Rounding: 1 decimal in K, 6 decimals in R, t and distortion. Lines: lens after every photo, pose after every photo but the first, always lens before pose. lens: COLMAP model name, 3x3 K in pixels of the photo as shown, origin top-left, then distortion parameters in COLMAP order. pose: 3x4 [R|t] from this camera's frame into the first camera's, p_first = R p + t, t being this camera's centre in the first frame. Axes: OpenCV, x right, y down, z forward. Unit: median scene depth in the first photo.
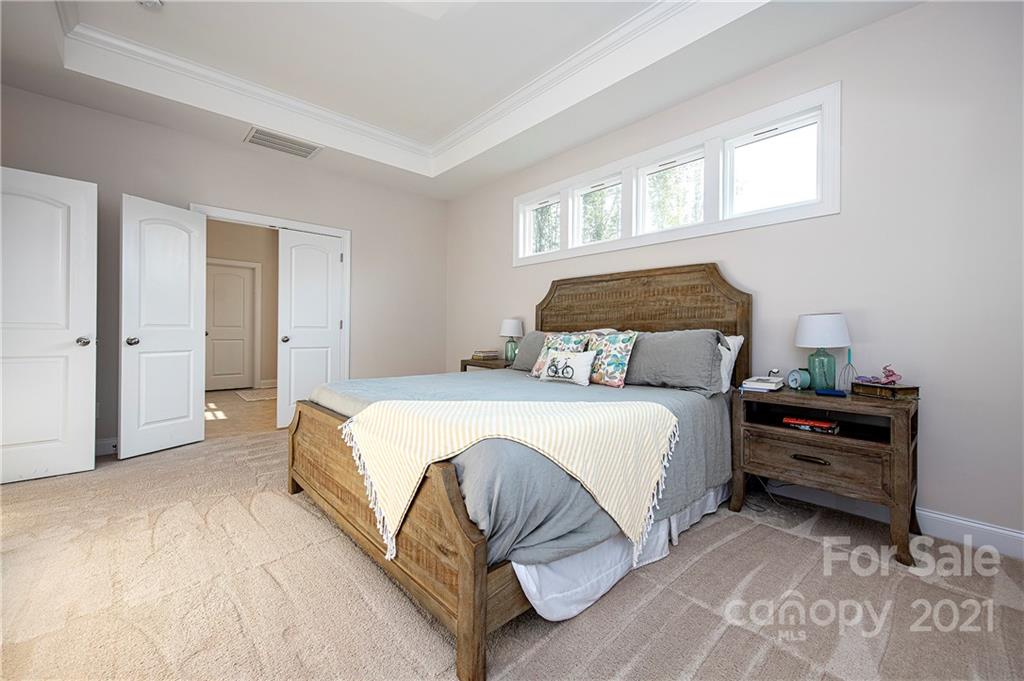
lens RADIAL K [[414.0, 0, 514.3], [0, 414.0, 333.4], [0, 0, 1]] dist [0.015336, -0.002440]
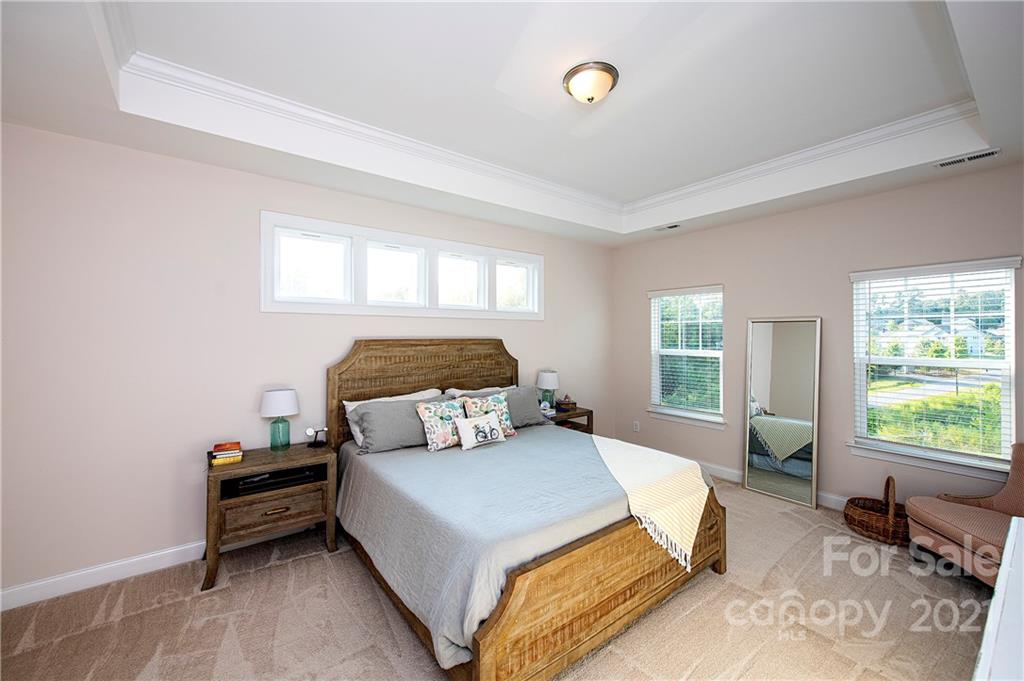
lens RADIAL K [[414.0, 0, 515.4], [0, 414.0, 338.7], [0, 0, 1]] dist [0.015336, -0.002440]
pose [[0.082662, -0.019332, 0.996390, -0.923406], [0.001418, 0.999813, 0.019280, -0.179481], [-0.996577, -0.000181, 0.082674, 0.734532]]
